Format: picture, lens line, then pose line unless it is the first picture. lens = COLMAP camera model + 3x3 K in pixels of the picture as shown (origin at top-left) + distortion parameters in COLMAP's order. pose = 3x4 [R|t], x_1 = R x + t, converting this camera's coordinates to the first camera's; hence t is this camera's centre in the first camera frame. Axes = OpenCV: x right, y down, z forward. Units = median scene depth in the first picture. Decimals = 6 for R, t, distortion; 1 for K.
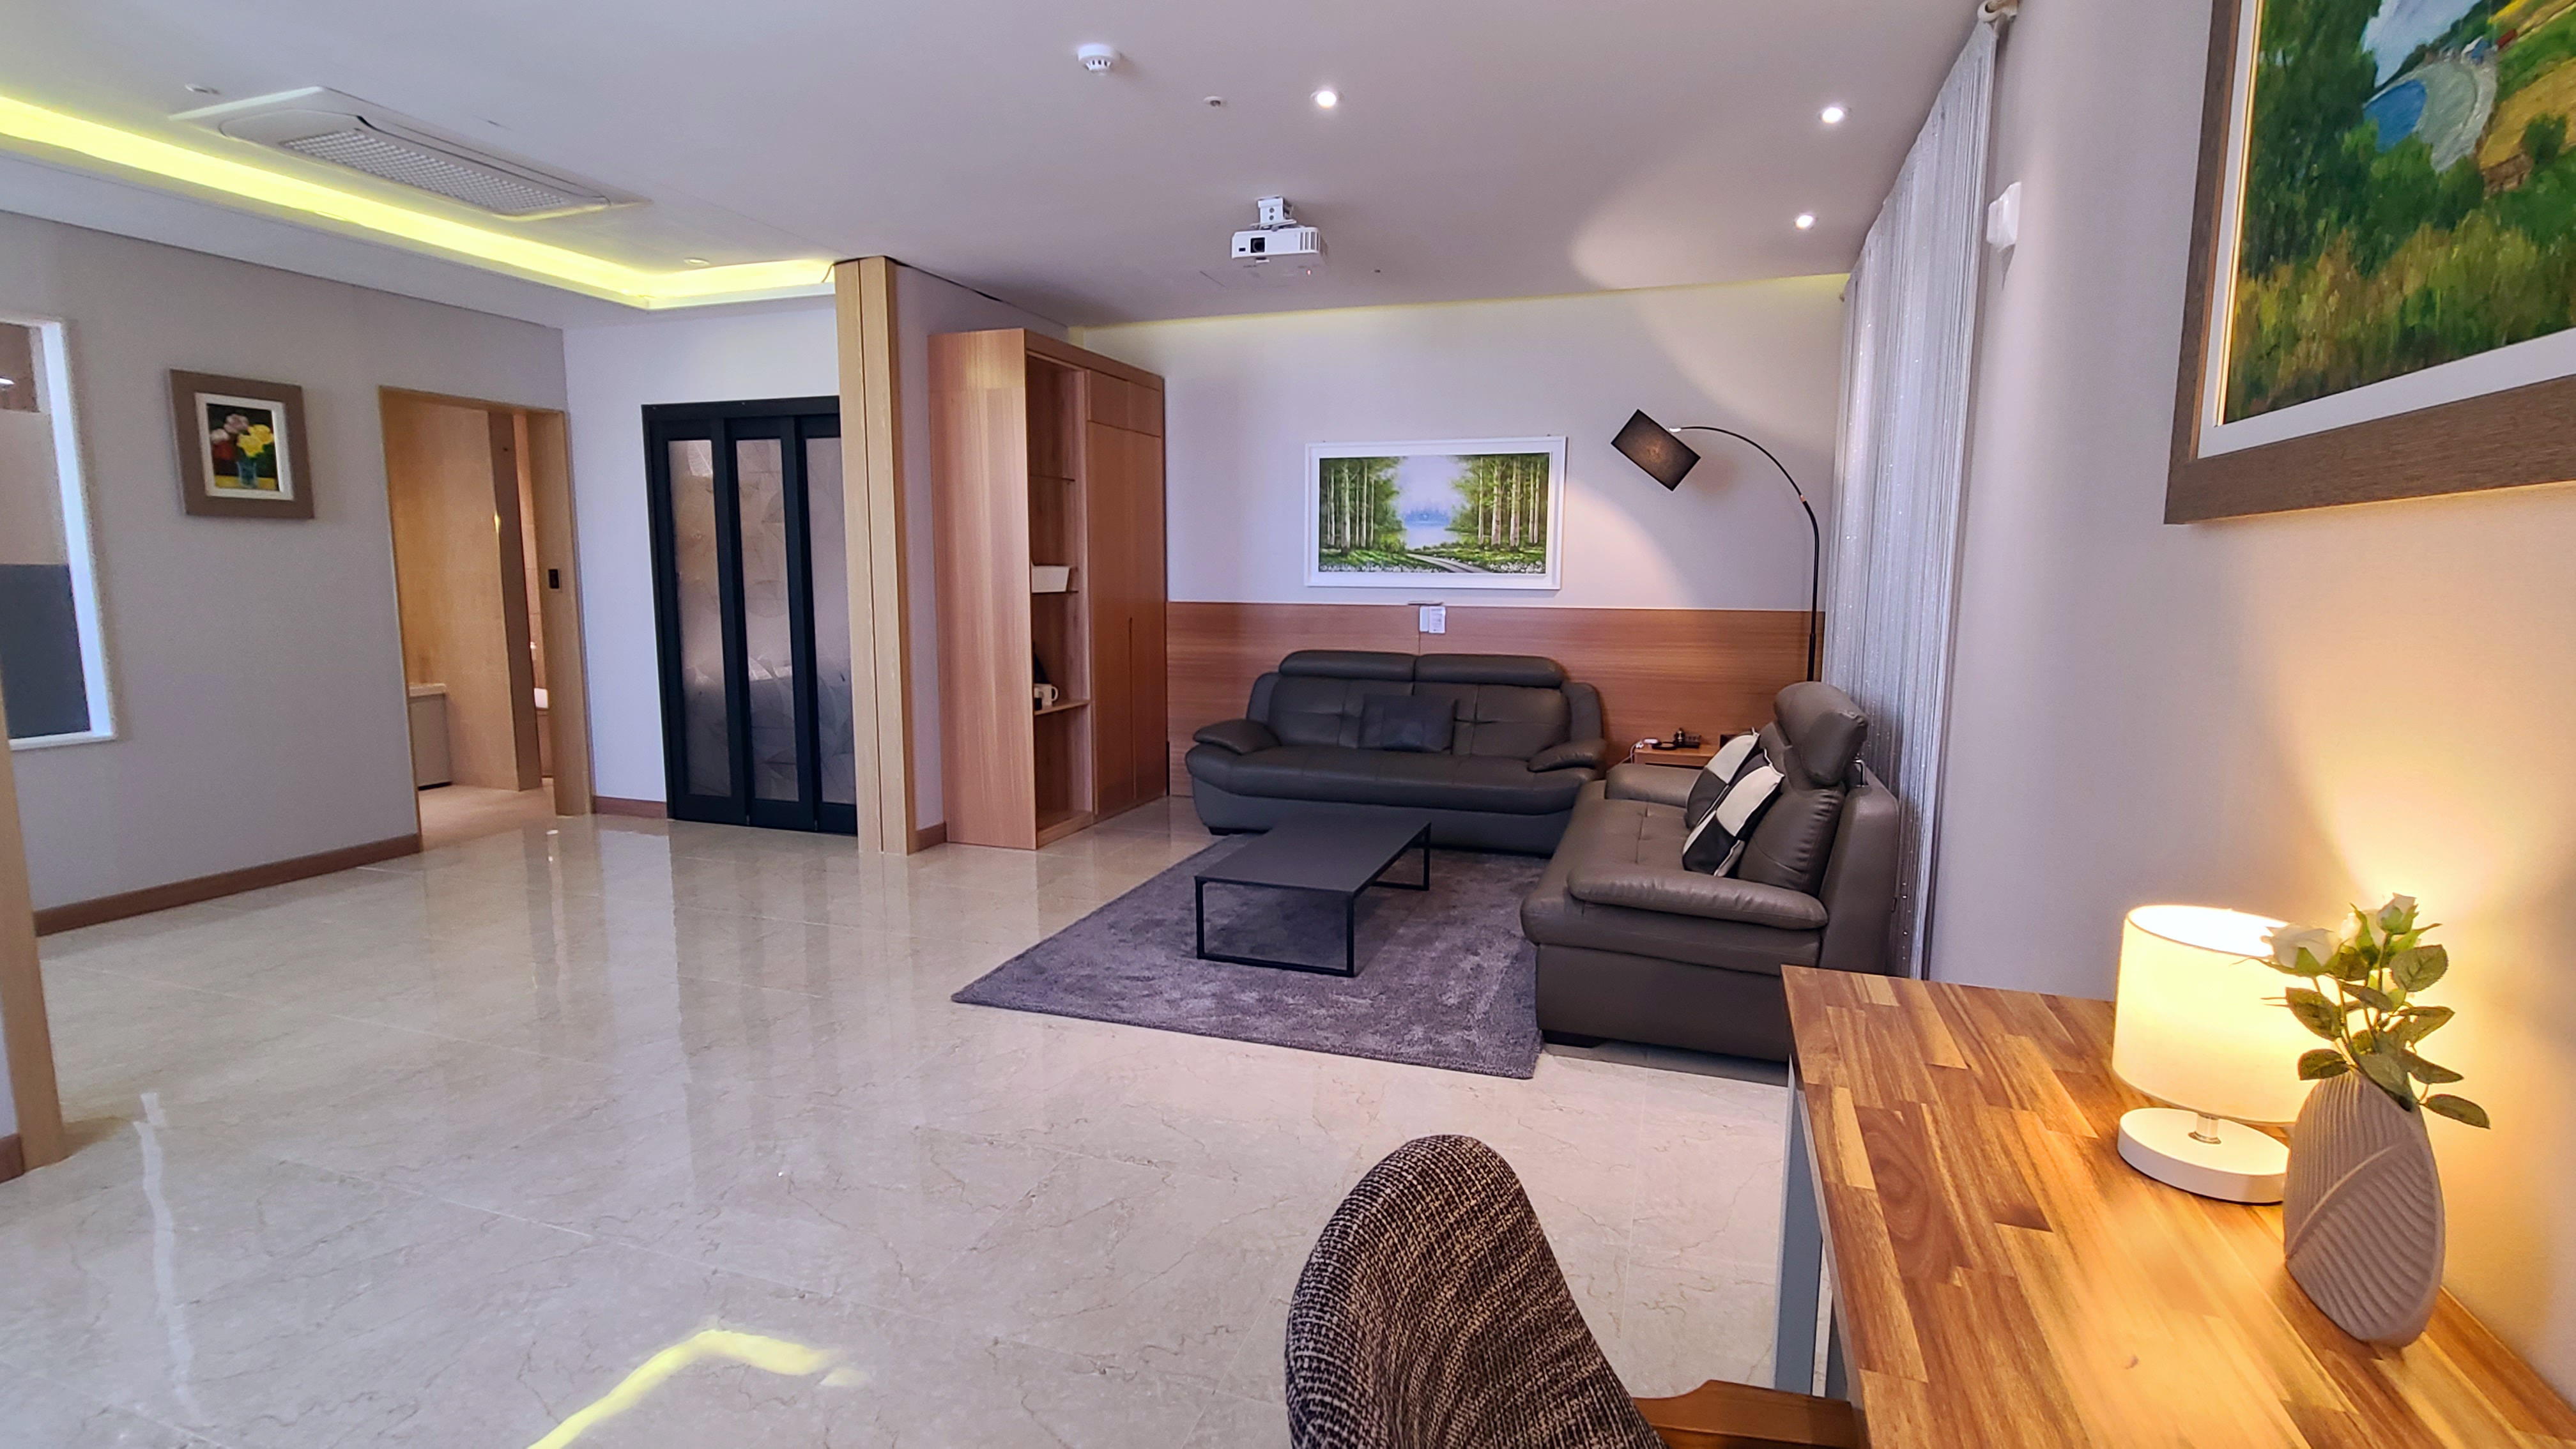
lens RADIAL K [[1186.9, 0, 1283.0], [0, 1186.9, 716.7], [0, 0, 1]] dist [-0.003150, -0.000107]
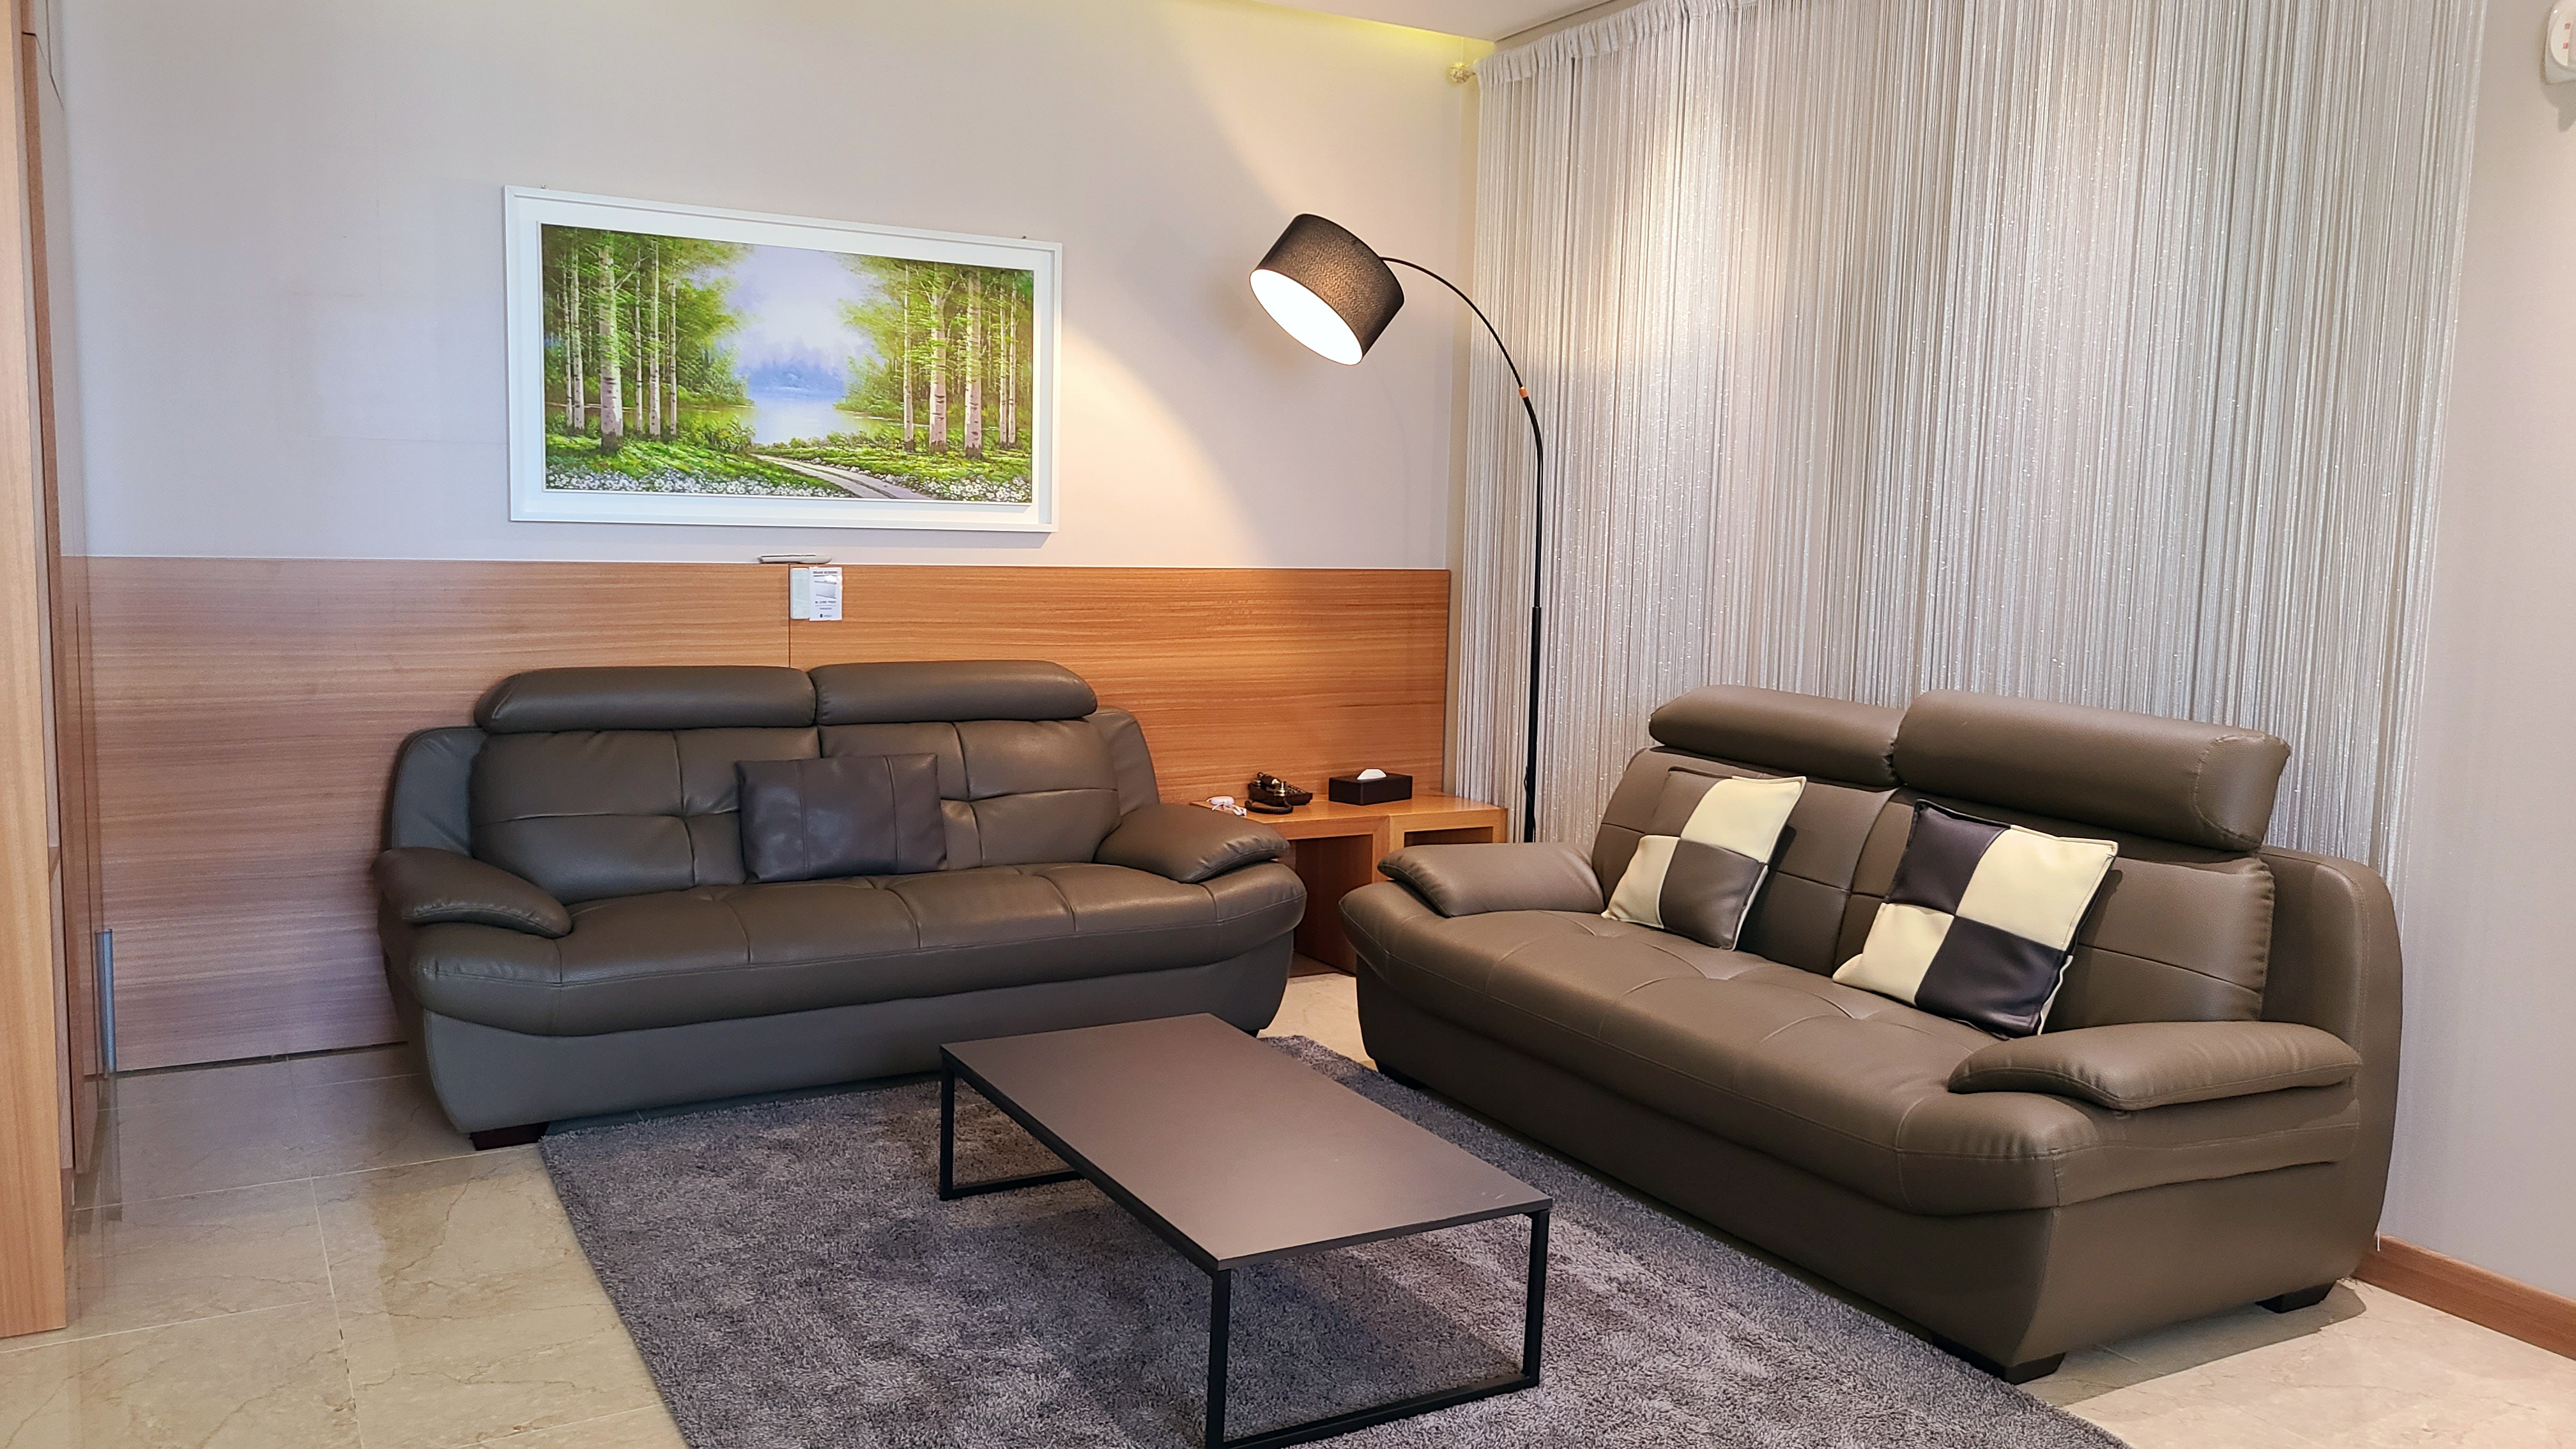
lens RADIAL K [[1897.5, 0, 1286.1], [0, 1897.5, 728.8], [0, 0, 1]] dist [0.029772, 0.000900]
pose [[0.662981, -0.073317, 0.745037, -0.330082], [0.072940, 0.996784, 0.033183, -0.039632], [-0.745074, 0.032343, 0.666197, 0.352594]]
